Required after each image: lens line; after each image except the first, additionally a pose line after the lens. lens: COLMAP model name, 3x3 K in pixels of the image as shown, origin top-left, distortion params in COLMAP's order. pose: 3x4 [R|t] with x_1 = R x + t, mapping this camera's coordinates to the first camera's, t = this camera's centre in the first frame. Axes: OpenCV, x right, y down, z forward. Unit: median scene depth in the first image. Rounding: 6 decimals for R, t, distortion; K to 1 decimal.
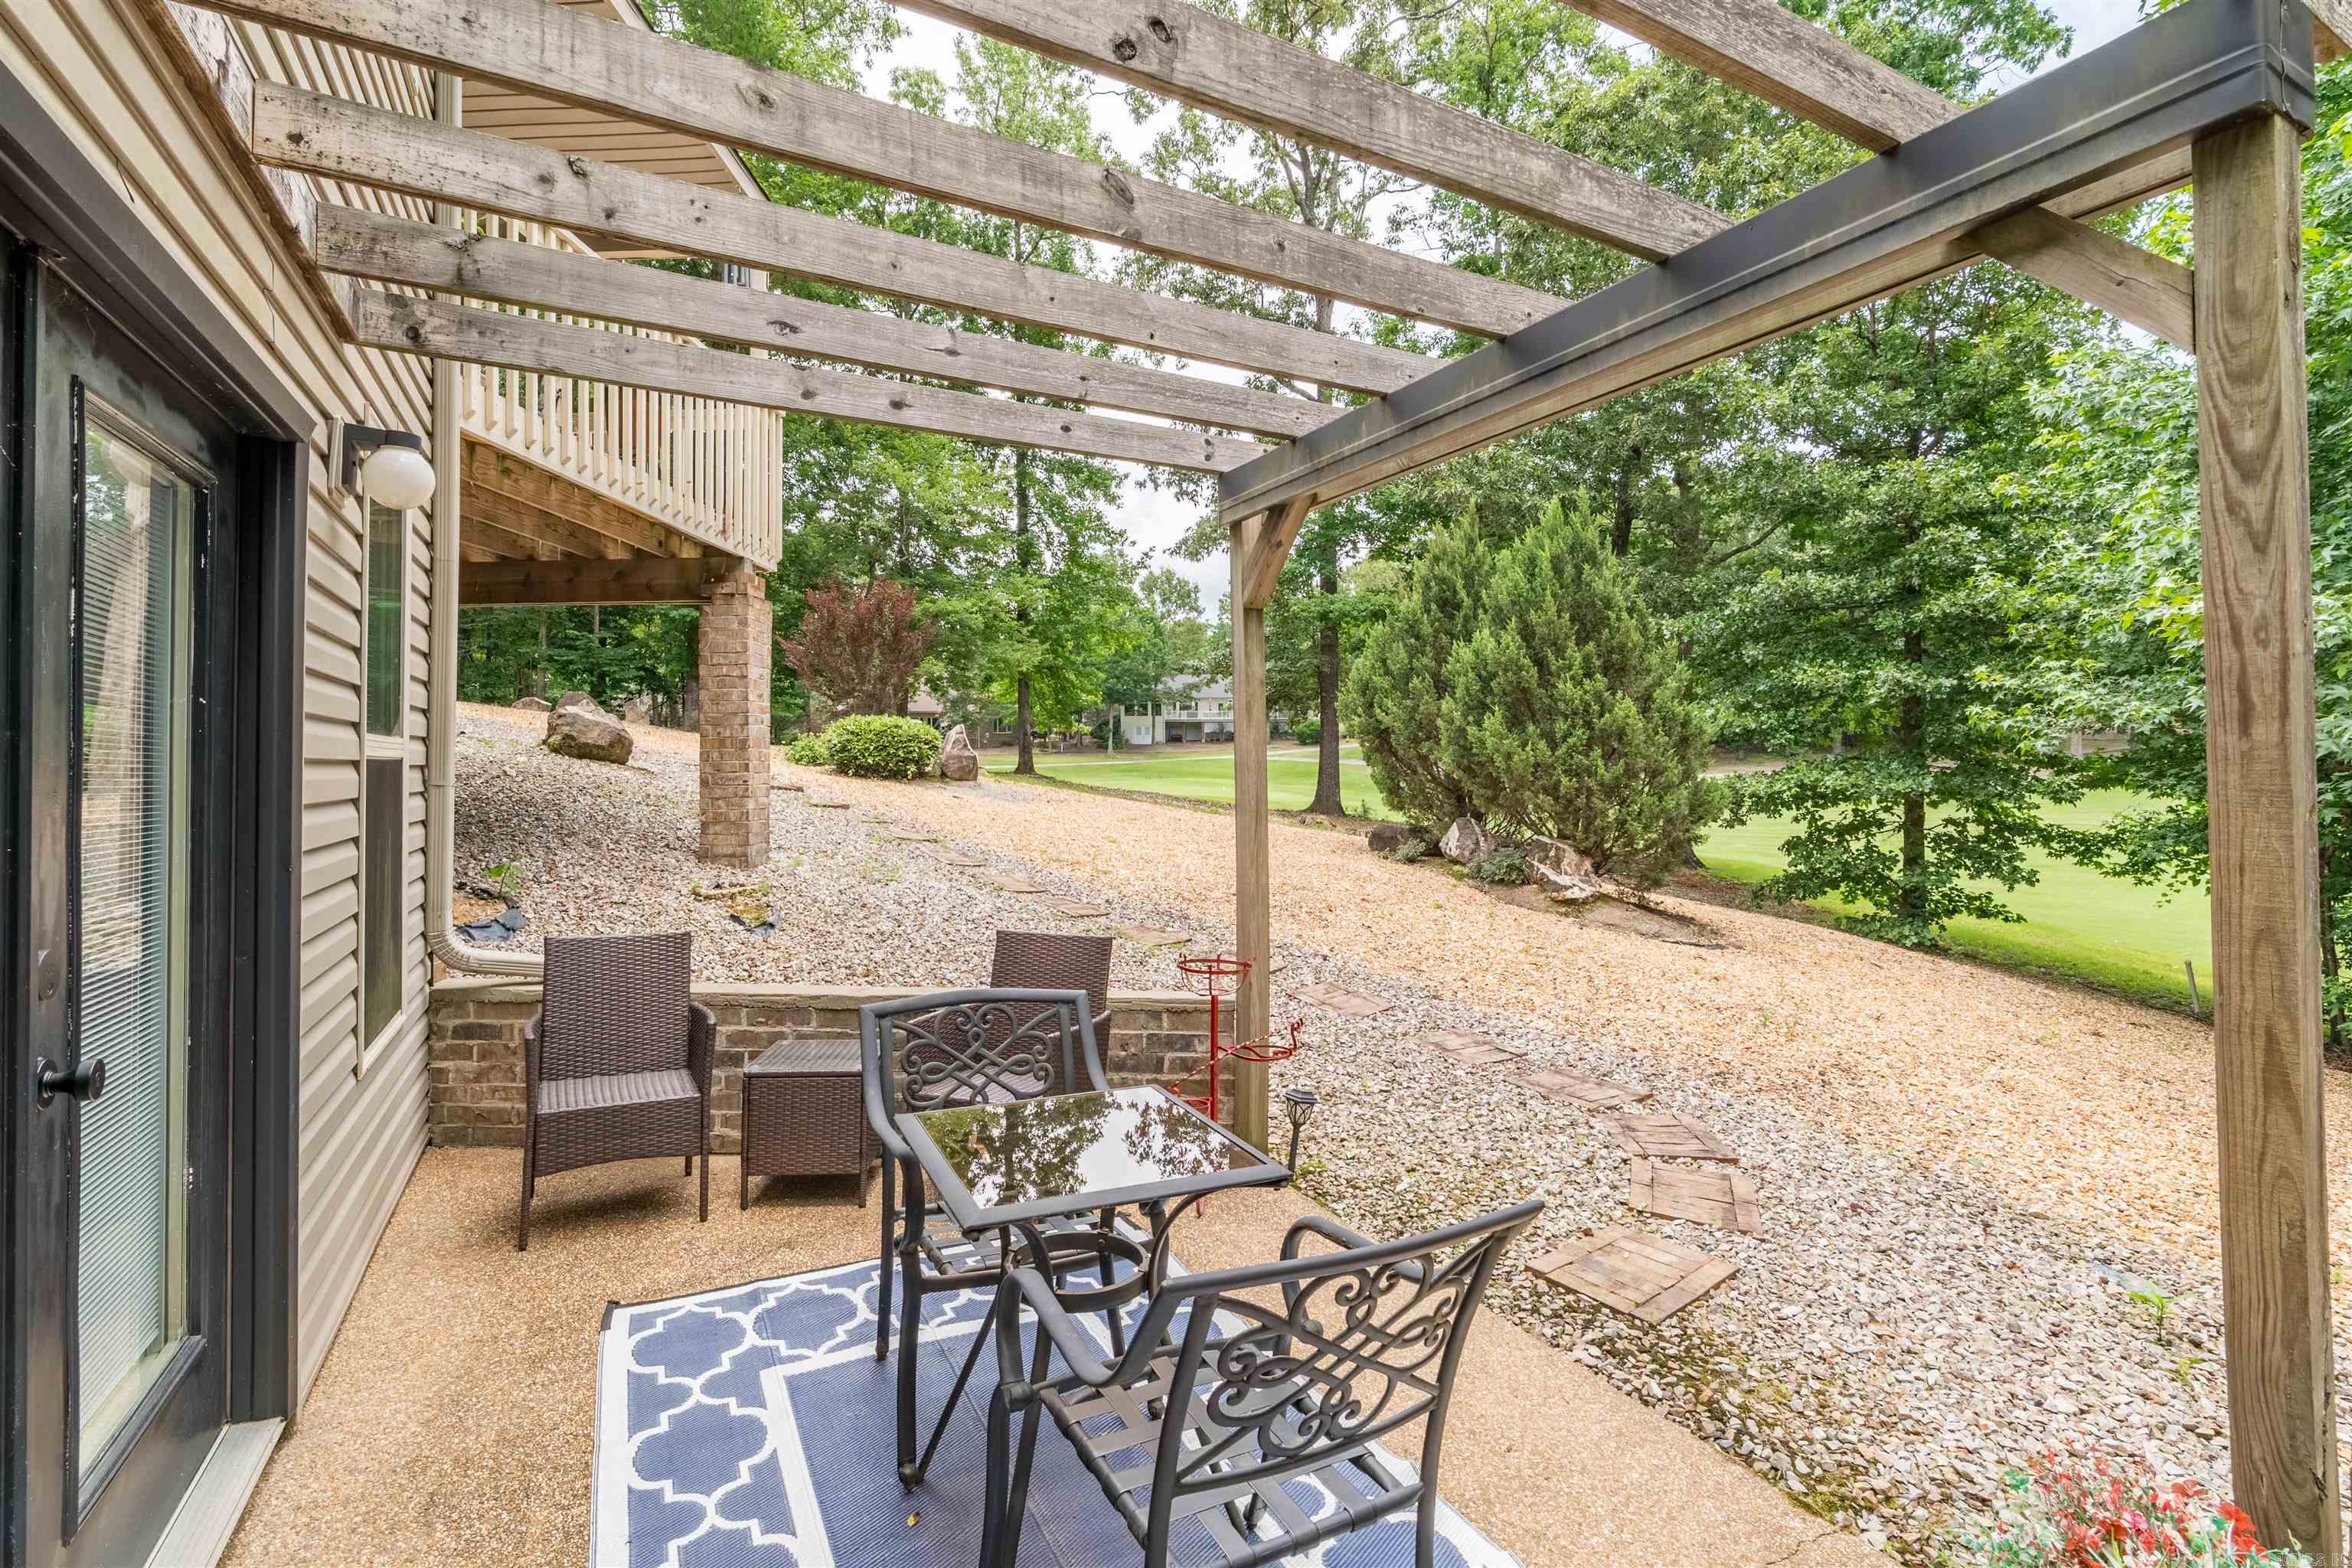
lens RADIAL K [[1114.2, 0, 1178.0], [0, 1114.2, 762.9], [0, 0, 1]] dist [-0.001542, 0.000214]
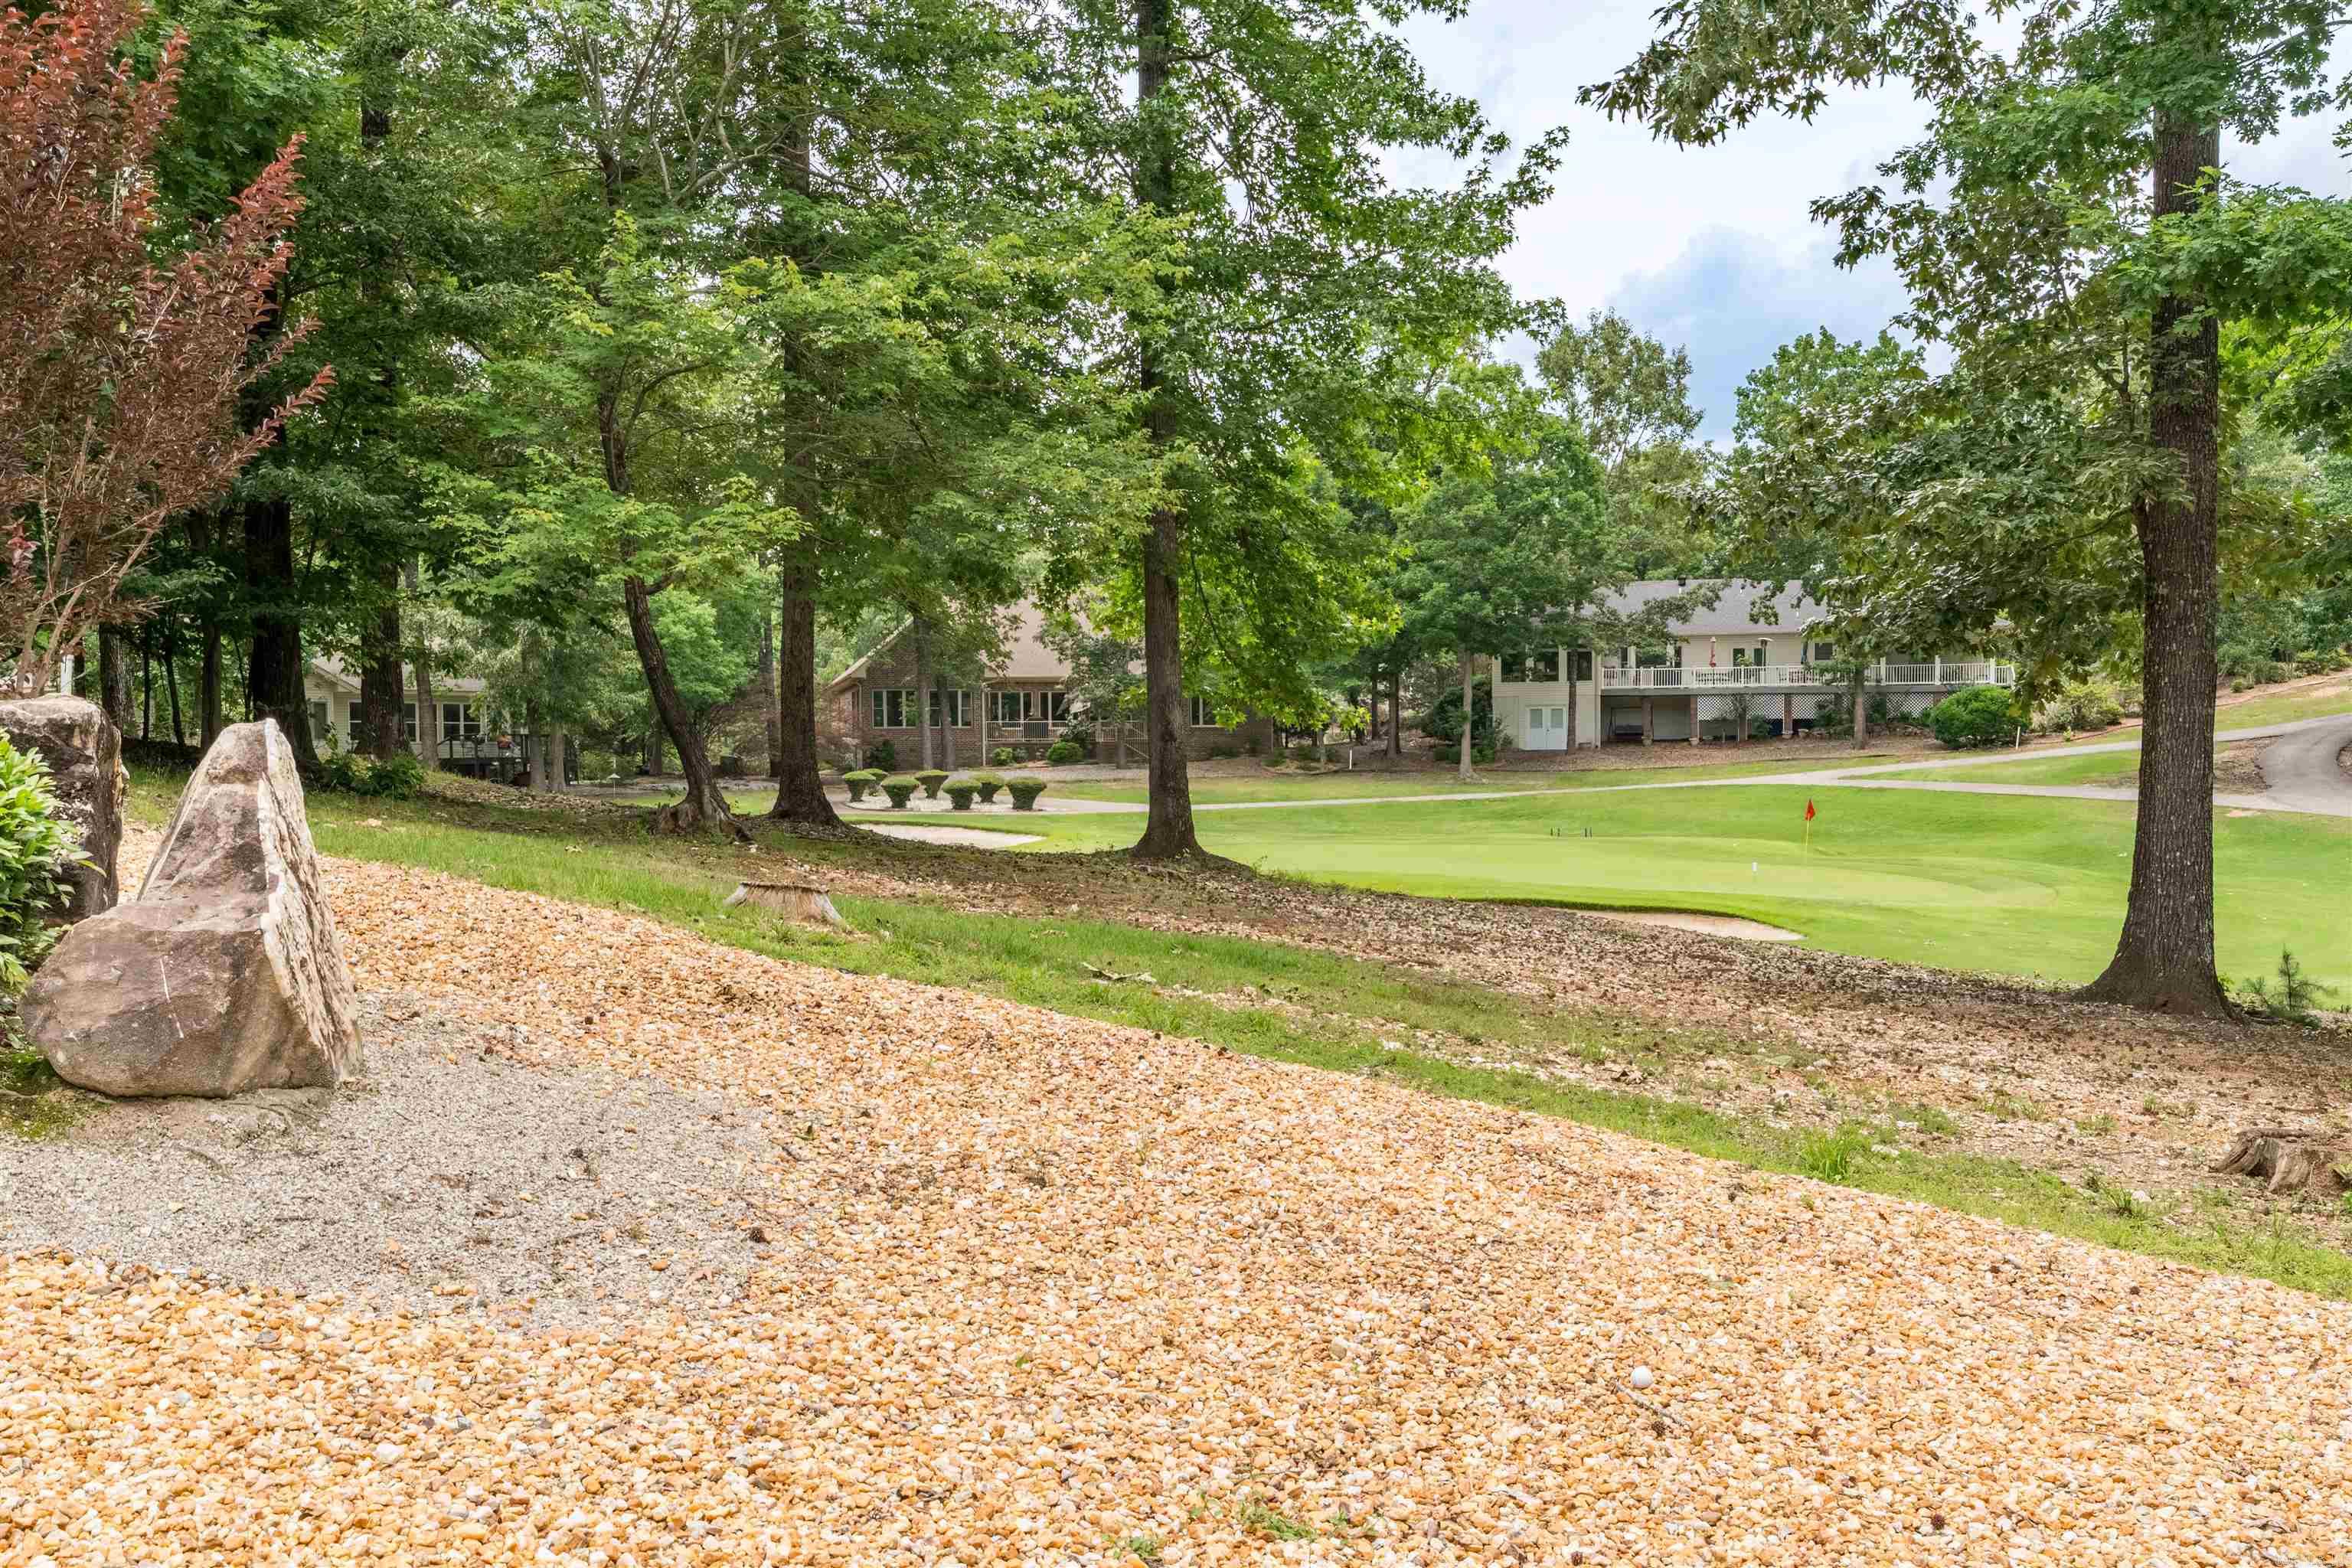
lens RADIAL K [[2312.8, 0, 1172.3], [0, 2312.8, 908.3], [0, 0, 1]] dist [0.001610, 0.004883]
pose [[0.981023, 0.004864, -0.193830, -0.000685], [0.005526, 0.998578, 0.053025, -0.004429], [0.193813, -0.053090, 0.979601, 0.126996]]
